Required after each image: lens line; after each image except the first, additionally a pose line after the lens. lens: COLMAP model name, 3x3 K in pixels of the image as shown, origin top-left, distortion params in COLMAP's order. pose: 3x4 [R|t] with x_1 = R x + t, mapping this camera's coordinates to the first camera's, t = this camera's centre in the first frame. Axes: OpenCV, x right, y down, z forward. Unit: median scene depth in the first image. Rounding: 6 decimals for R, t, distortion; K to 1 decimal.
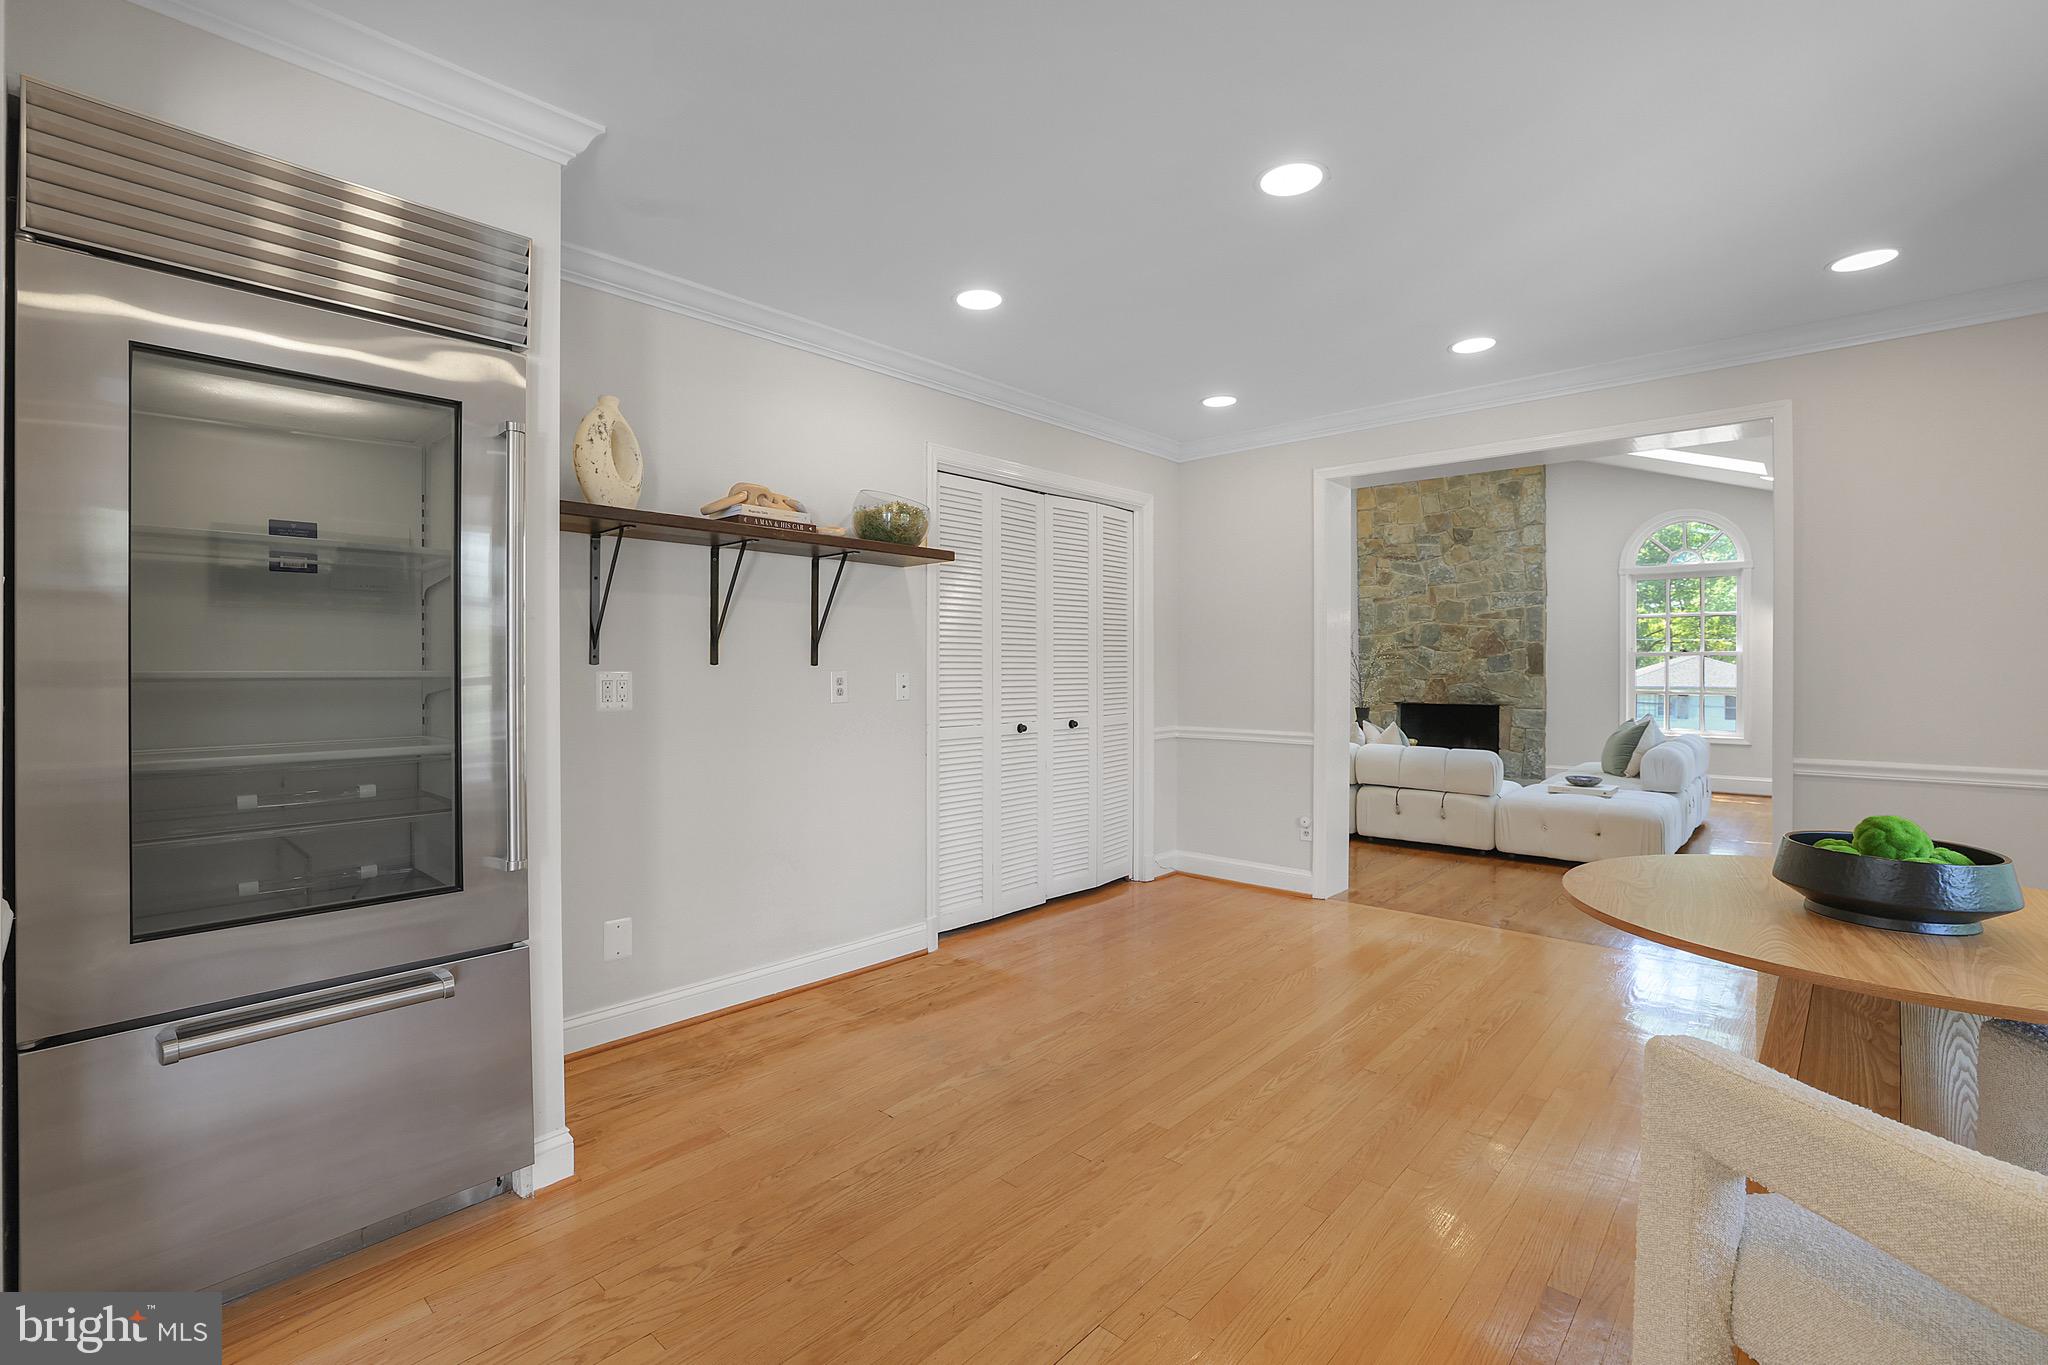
lens RADIAL K [[901.9, 0, 1011.1], [0, 901.9, 663.6], [0, 0, 1]] dist [-0.055392, 0.018610]
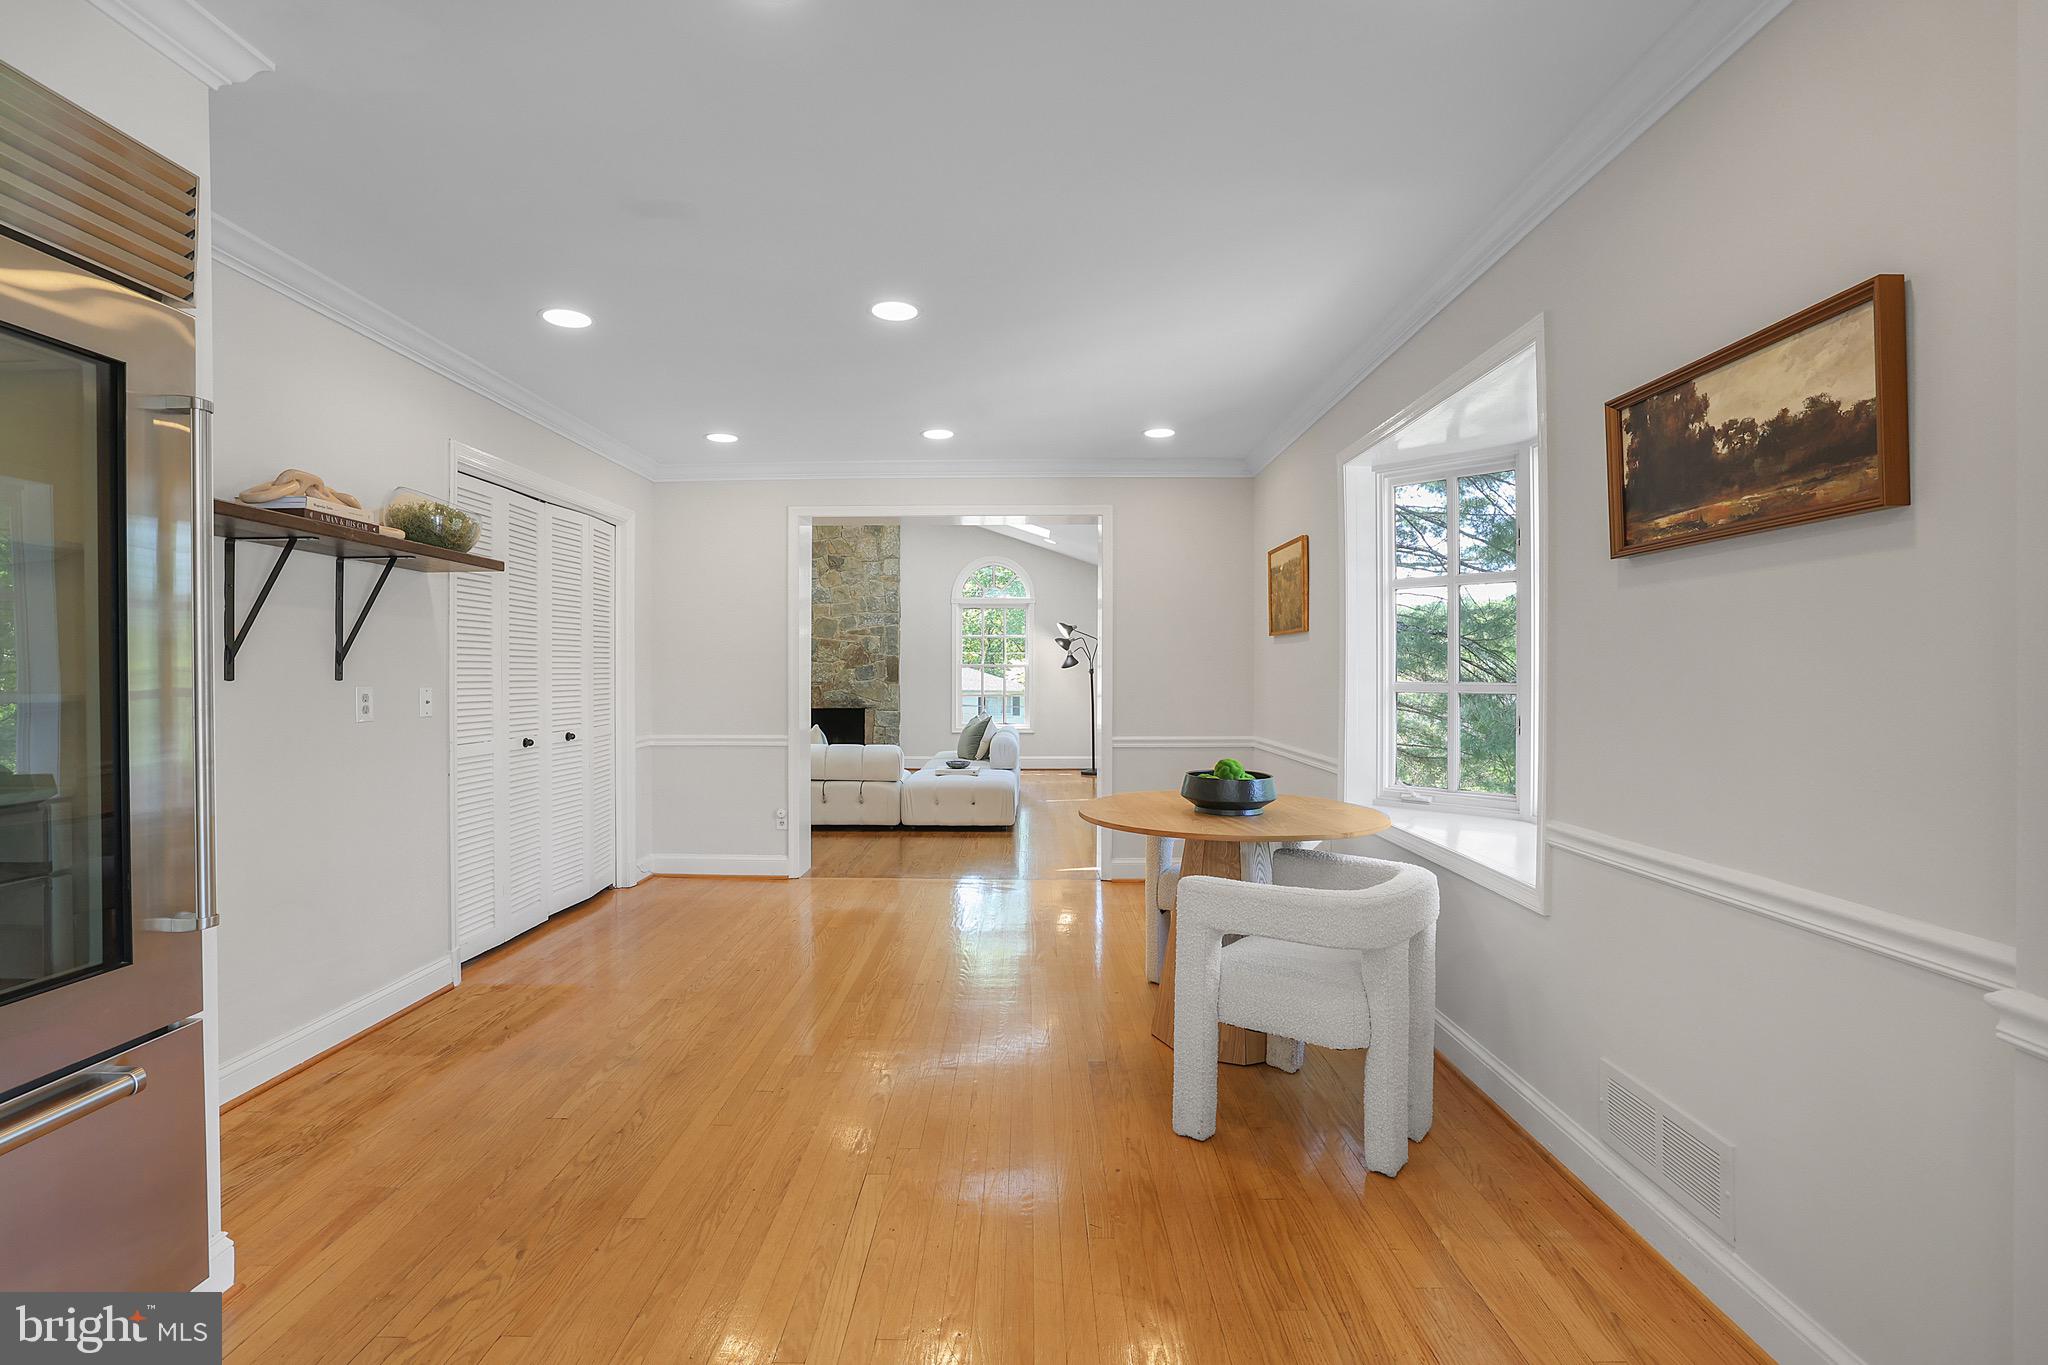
lens RADIAL K [[901.9, 0, 1011.1], [0, 901.9, 663.6], [0, 0, 1]] dist [-0.055392, 0.018610]
pose [[0.747578, 0.007398, 0.664132, -0.248767], [-0.002345, 0.999961, -0.008500, -0.006778], [-0.664169, 0.004797, 0.747567, -0.064429]]
